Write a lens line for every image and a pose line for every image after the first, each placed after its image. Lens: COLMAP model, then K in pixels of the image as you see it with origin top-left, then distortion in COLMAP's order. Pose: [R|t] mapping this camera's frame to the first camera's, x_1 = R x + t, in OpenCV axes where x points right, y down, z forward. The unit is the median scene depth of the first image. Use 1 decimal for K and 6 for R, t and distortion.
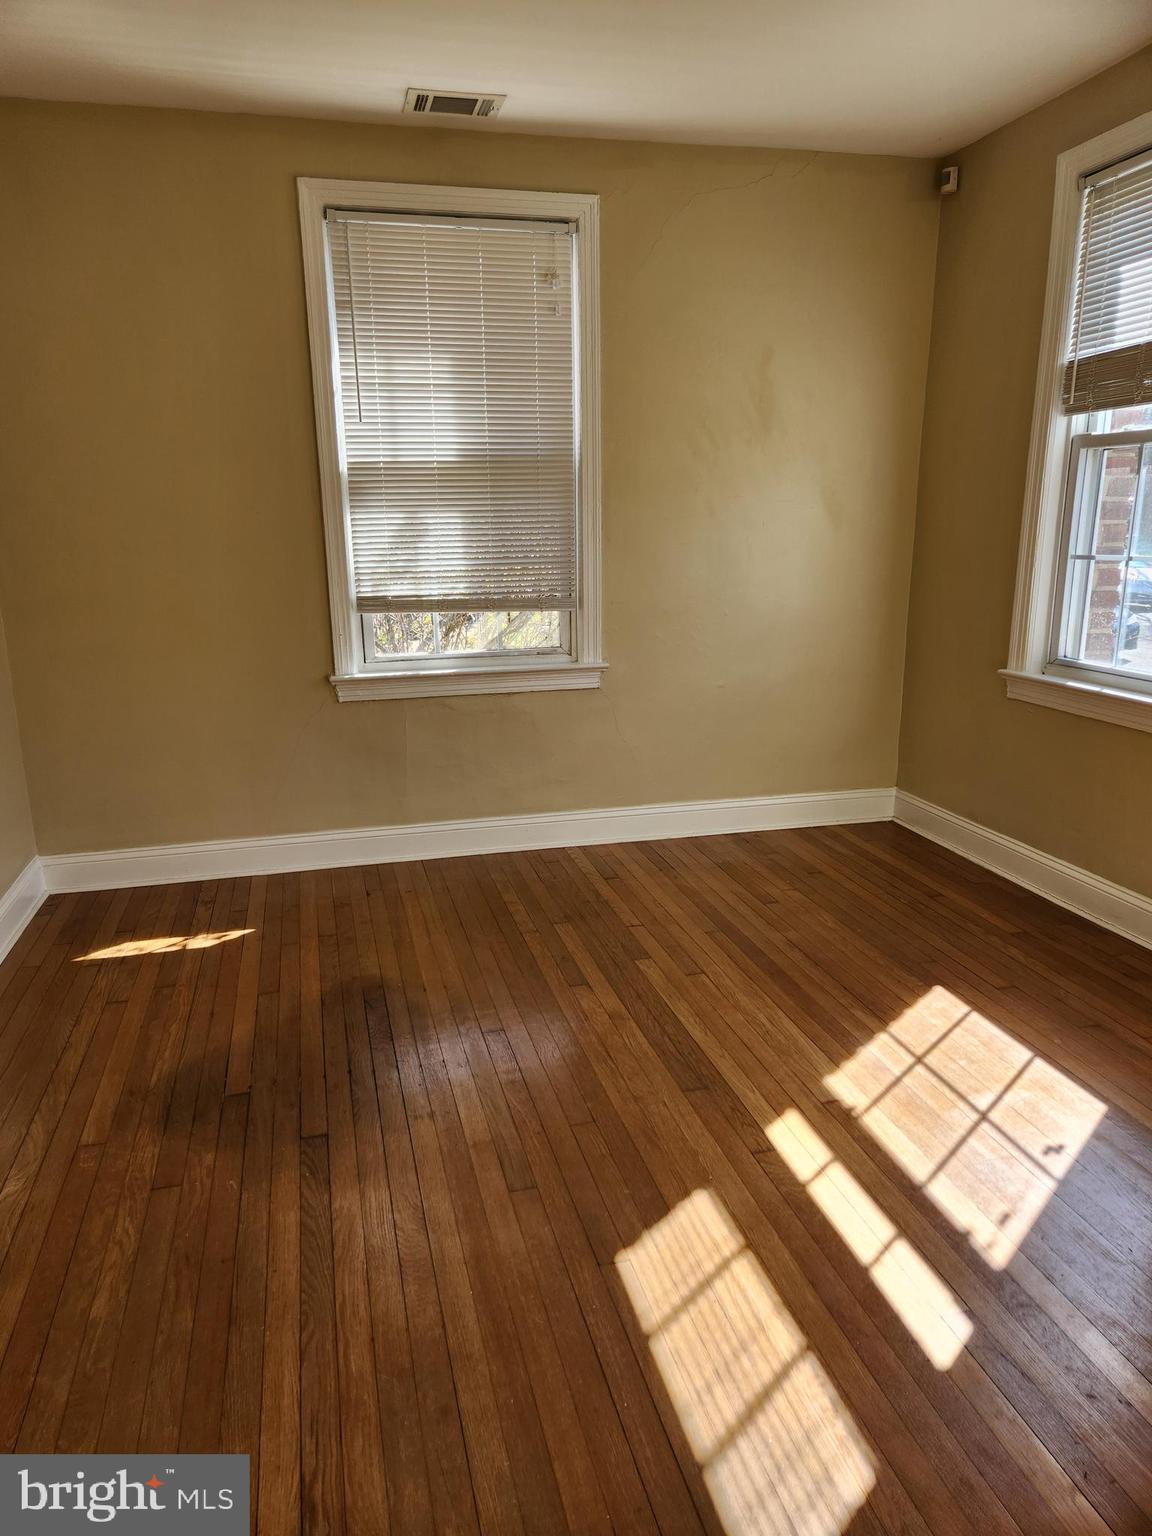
lens RADIAL K [[1026.6, 0, 575.3], [0, 1026.6, 775.8], [0, 0, 1]] dist [0.048537, -0.026384]
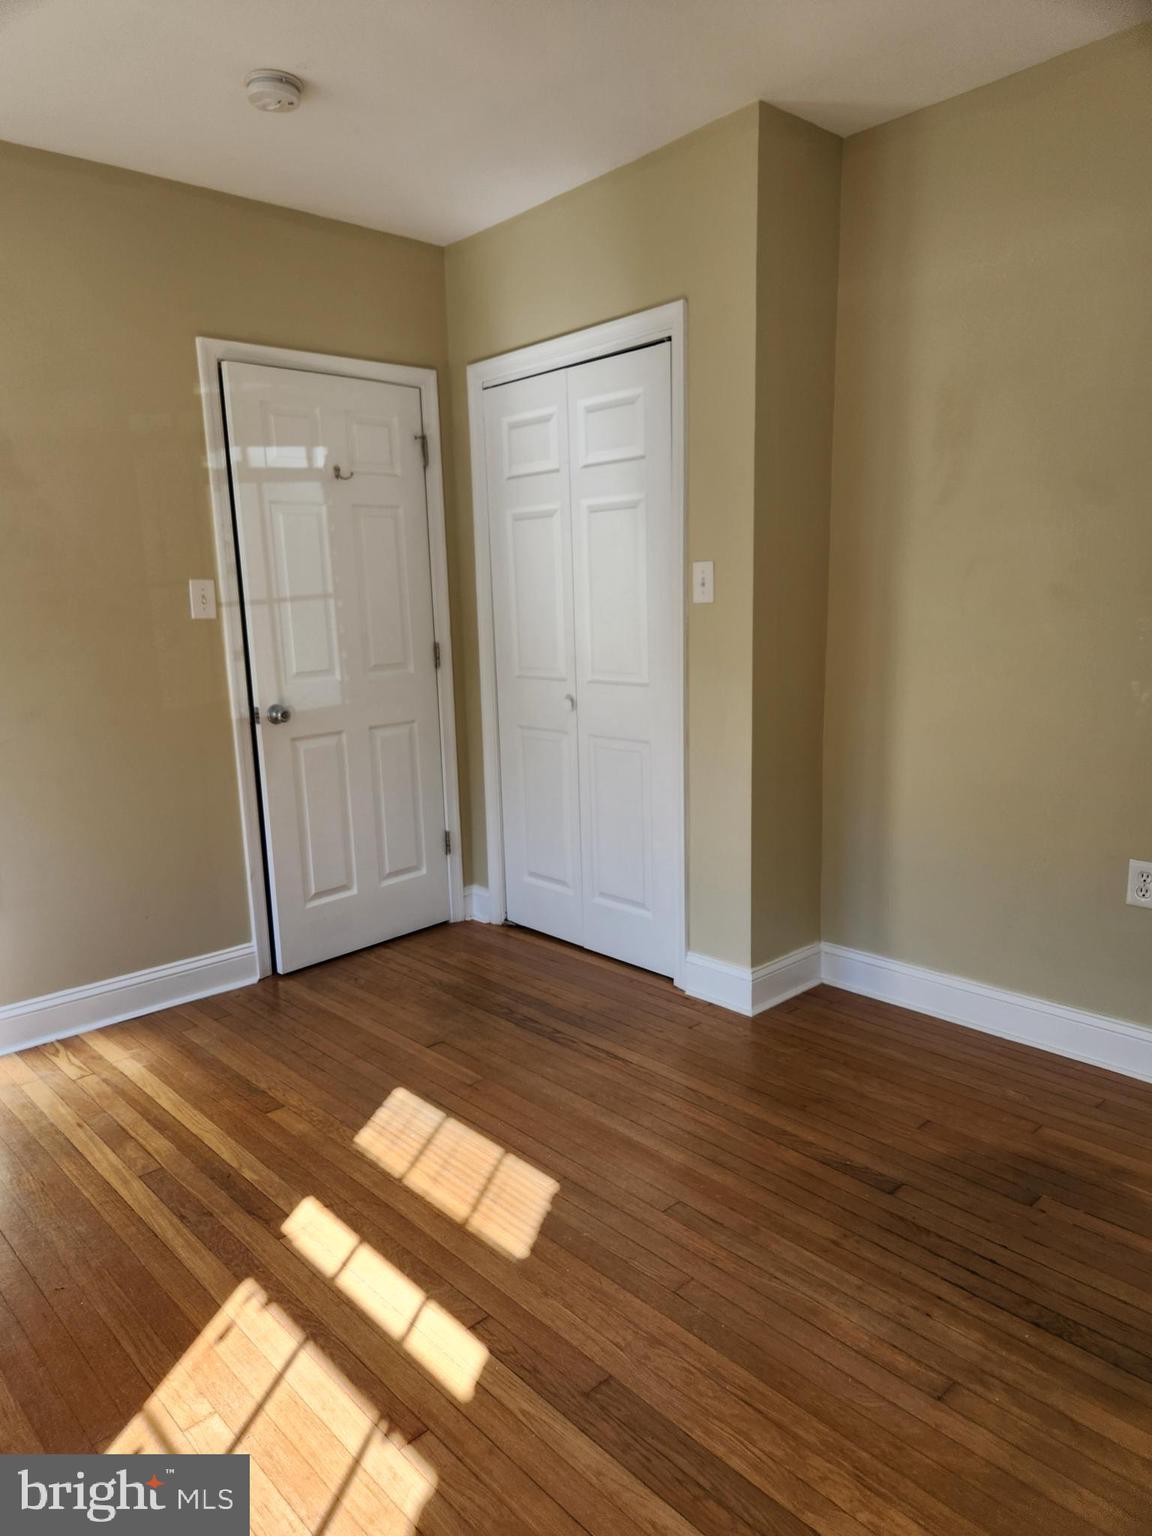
lens RADIAL K [[1026.6, 0, 576.4], [0, 1026.6, 770.1], [0, 0, 1]] dist [0.048537, -0.026384]
pose [[-0.881583, 0.123420, -0.455609, 0.471897], [-0.072420, 0.918421, 0.388920, -0.433751], [0.466441, 0.375860, -0.800726, 1.632321]]
